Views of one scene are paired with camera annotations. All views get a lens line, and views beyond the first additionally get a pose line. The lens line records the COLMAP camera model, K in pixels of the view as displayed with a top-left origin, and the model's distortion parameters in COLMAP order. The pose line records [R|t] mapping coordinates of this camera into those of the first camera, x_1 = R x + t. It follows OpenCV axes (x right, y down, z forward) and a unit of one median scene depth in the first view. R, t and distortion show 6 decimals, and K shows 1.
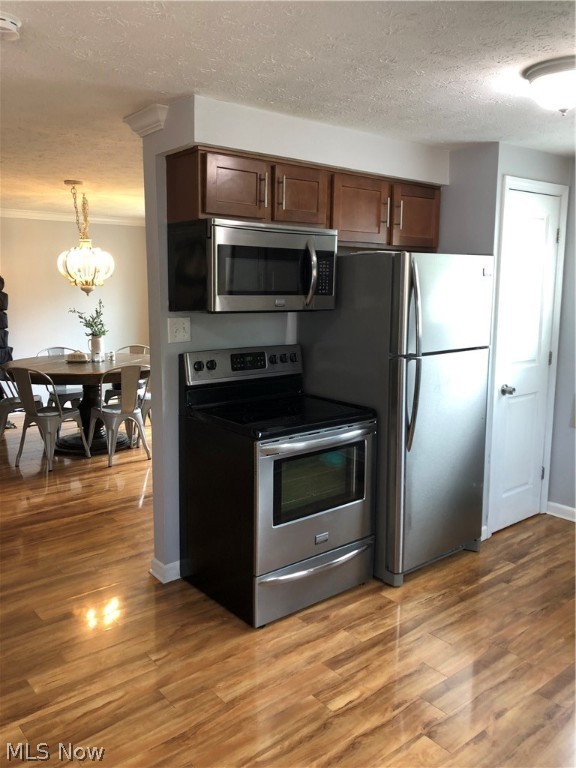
lens RADIAL K [[624.0, 0, 285.7], [0, 624.0, 383.6], [0, 0, 1]] dist [0.024990, -0.027152]
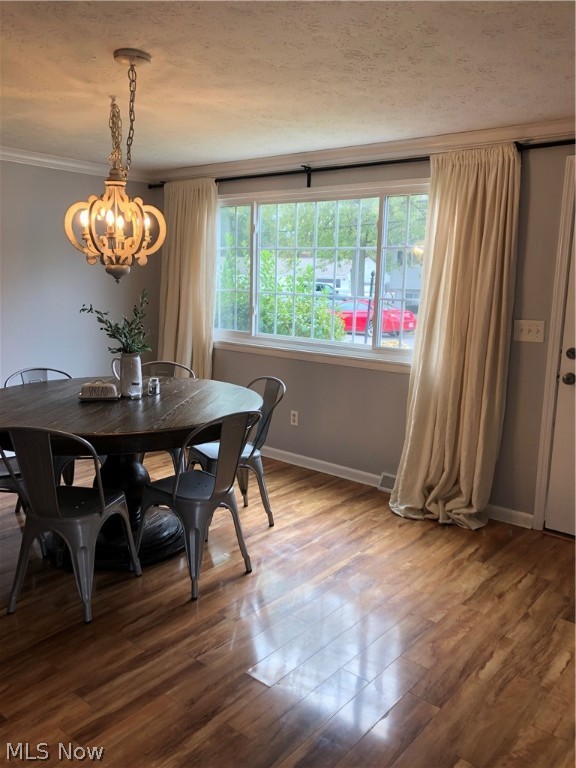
lens RADIAL K [[624.0, 0, 289.1], [0, 624.0, 384.0], [0, 0, 1]] dist [0.024990, -0.027152]
pose [[0.980033, -0.020959, 0.197726, -0.314936], [0.018185, 0.999709, 0.015834, -0.062332], [-0.198000, -0.011922, 0.980129, 0.469740]]
